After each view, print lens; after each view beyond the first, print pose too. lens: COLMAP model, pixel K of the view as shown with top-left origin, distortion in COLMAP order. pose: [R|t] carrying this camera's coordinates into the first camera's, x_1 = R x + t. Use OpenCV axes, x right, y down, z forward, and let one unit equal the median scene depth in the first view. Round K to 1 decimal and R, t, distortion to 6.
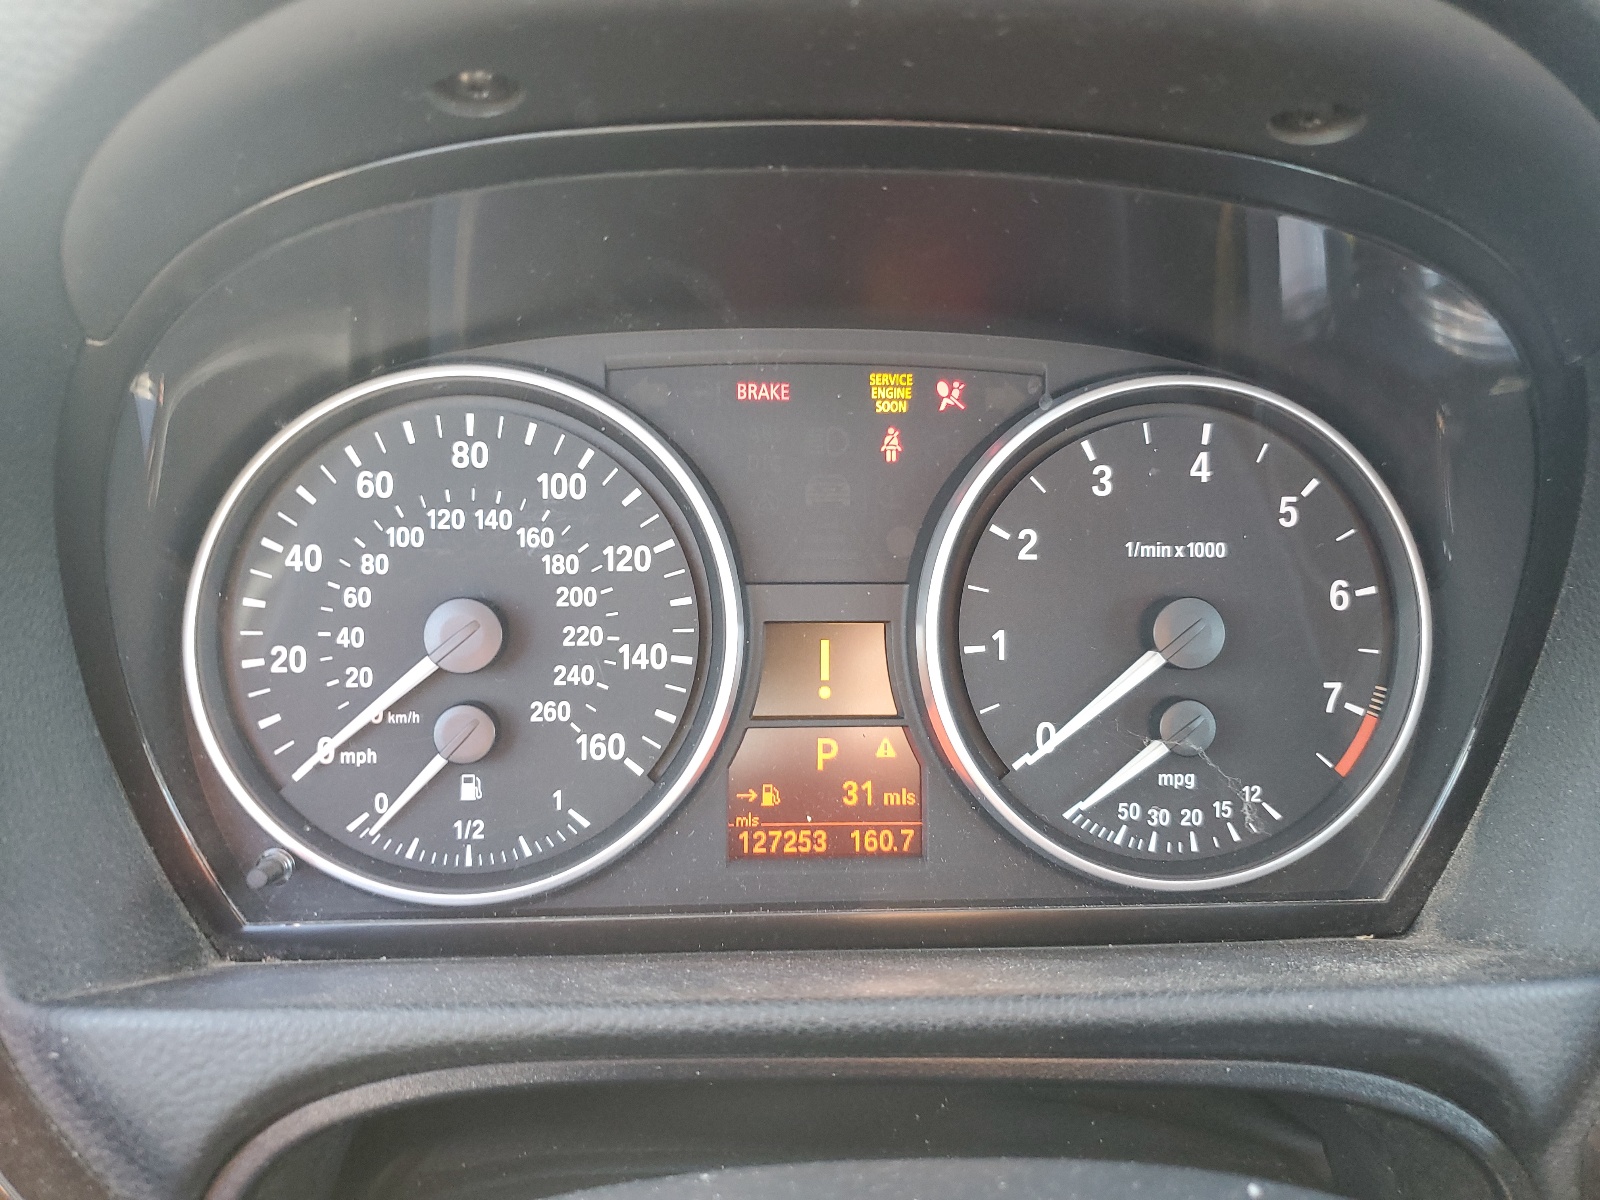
lens RADIAL K [[1216.3, 0, 797.9], [0, 1216.3, 599.8], [0, 0, 1]] dist [-0.002590, -0.001855]
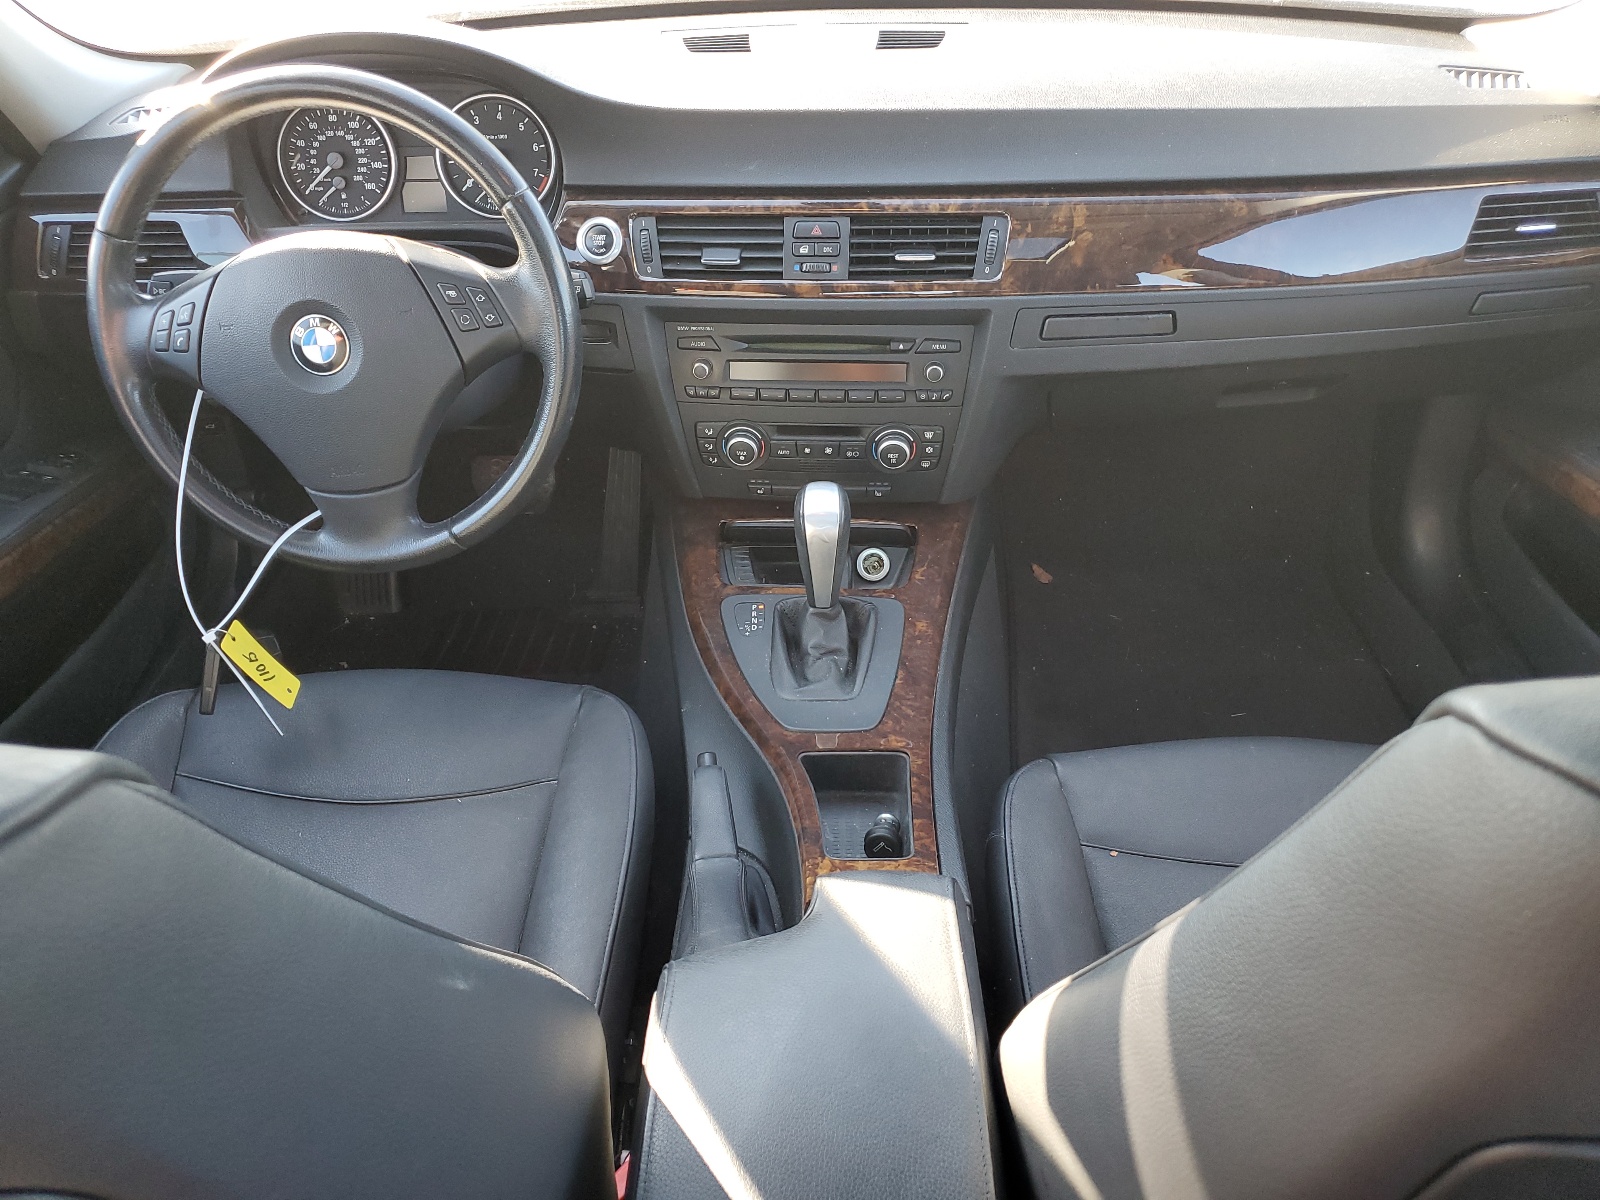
lens RADIAL K [[1216.3, 0, 802.6], [0, 1216.3, 598.8], [0, 0, 1]] dist [-0.002590, -0.001855]
pose [[0.995838, 0.018063, -0.089336, 1.910014], [0.015511, 0.932280, 0.361405, -0.058671], [0.089814, -0.361287, 0.928119, -3.686915]]
